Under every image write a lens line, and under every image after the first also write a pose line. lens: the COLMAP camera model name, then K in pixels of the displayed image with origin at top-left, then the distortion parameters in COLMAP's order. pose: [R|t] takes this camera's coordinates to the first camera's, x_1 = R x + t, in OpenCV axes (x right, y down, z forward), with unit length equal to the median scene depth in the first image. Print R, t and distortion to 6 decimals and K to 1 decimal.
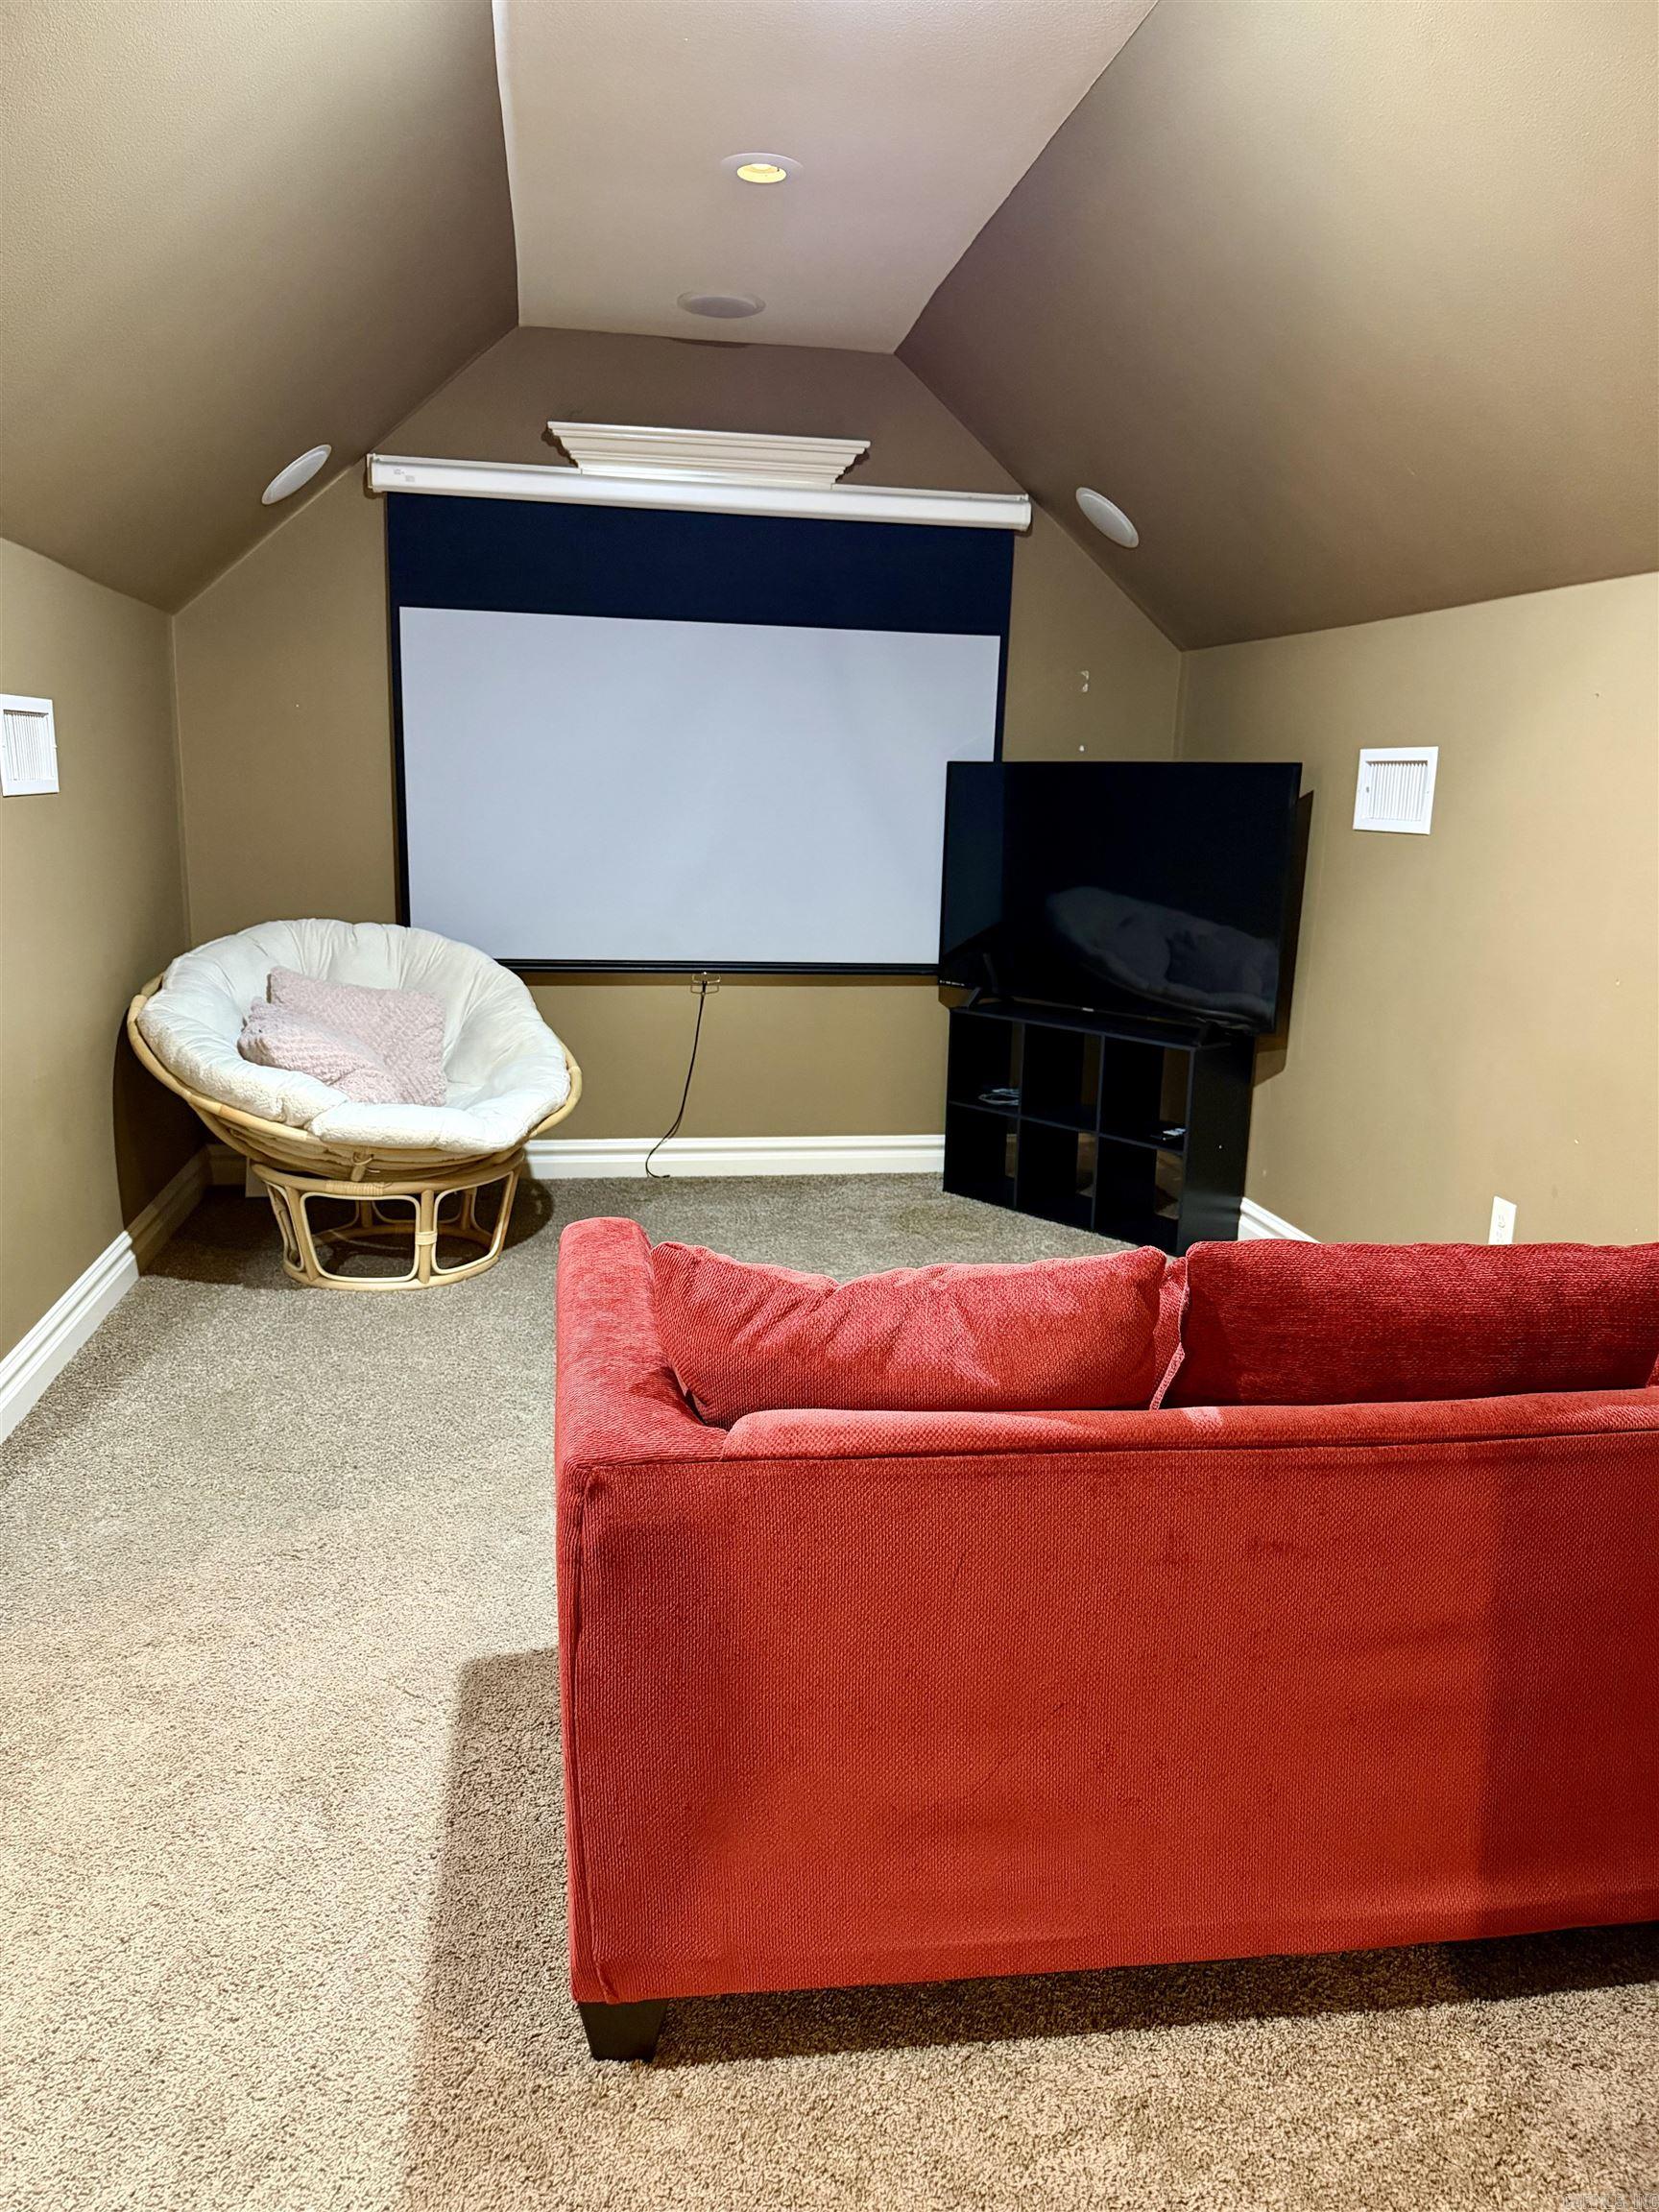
lens RADIAL K [[1568.7, 0, 829.5], [0, 1568.7, 1106.0], [0, 0, 1]] dist [0.119023, -0.198073]
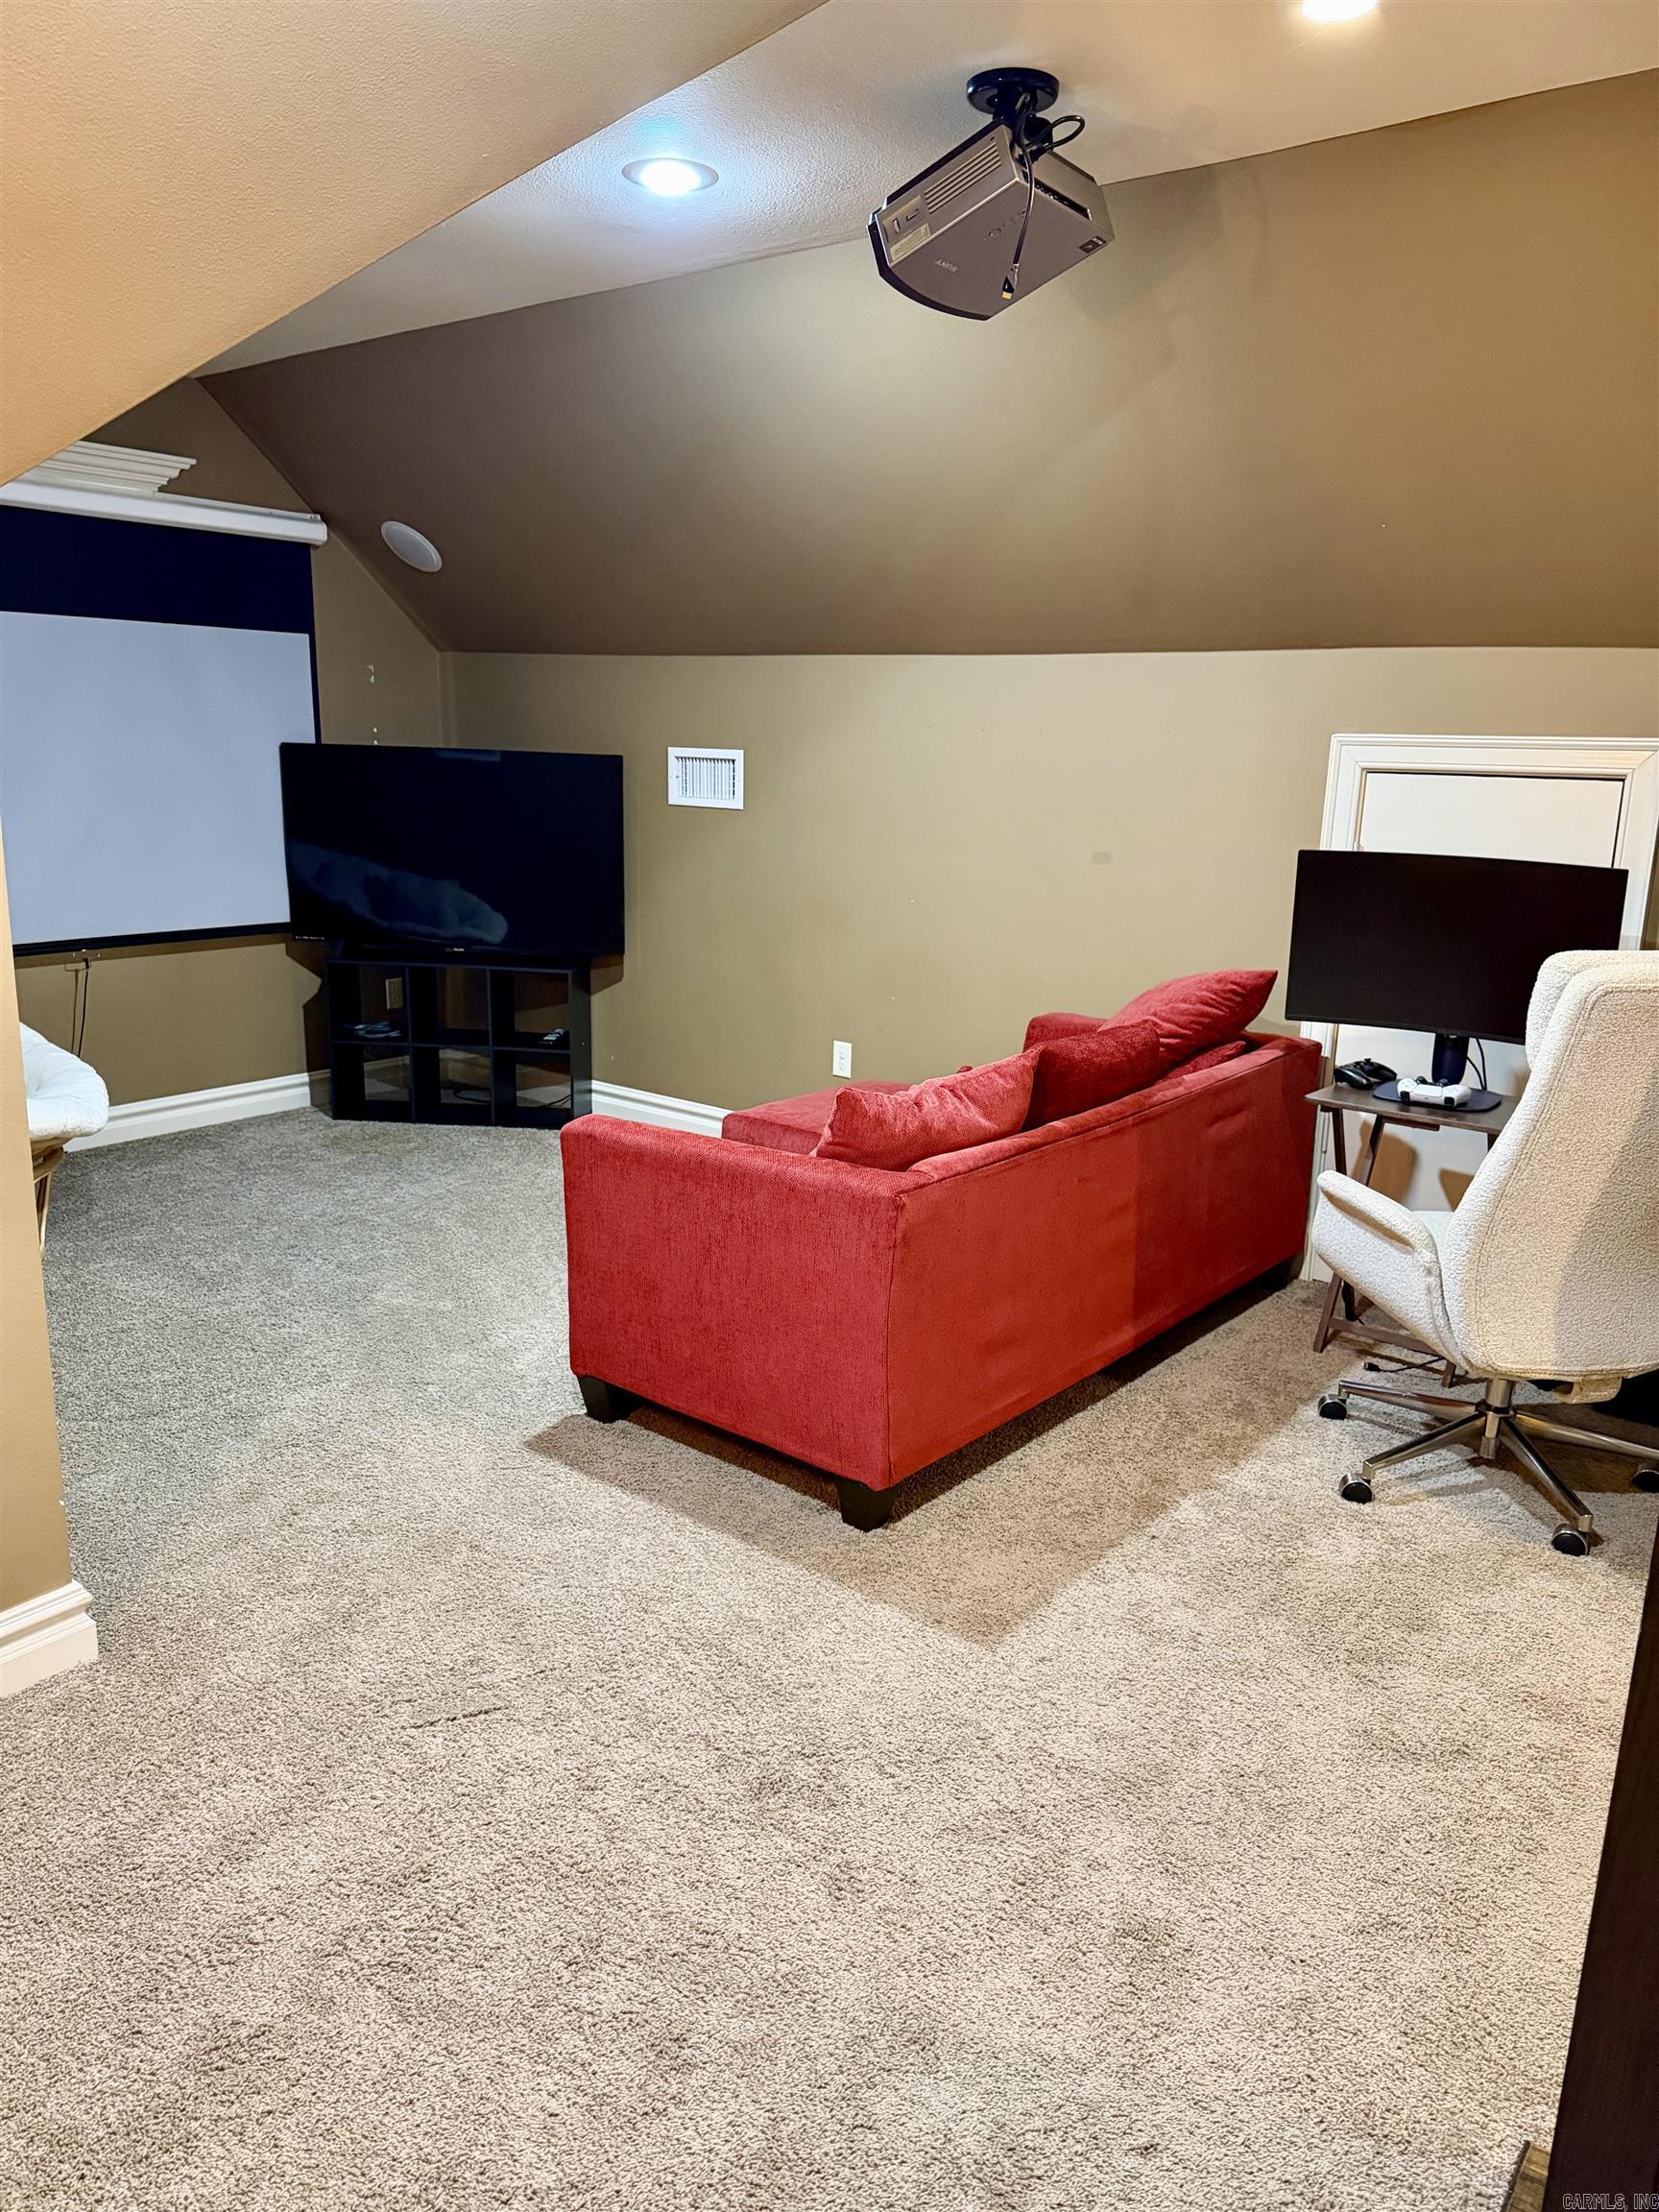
lens RADIAL K [[1568.7, 0, 829.5], [0, 1568.7, 1106.0], [0, 0, 1]] dist [0.119023, -0.198073]
pose [[0.732382, -0.164083, 0.660828, -0.460369], [0.131103, 0.986352, 0.099611, -0.025895], [-0.668153, 0.013683, 0.743898, -0.117452]]
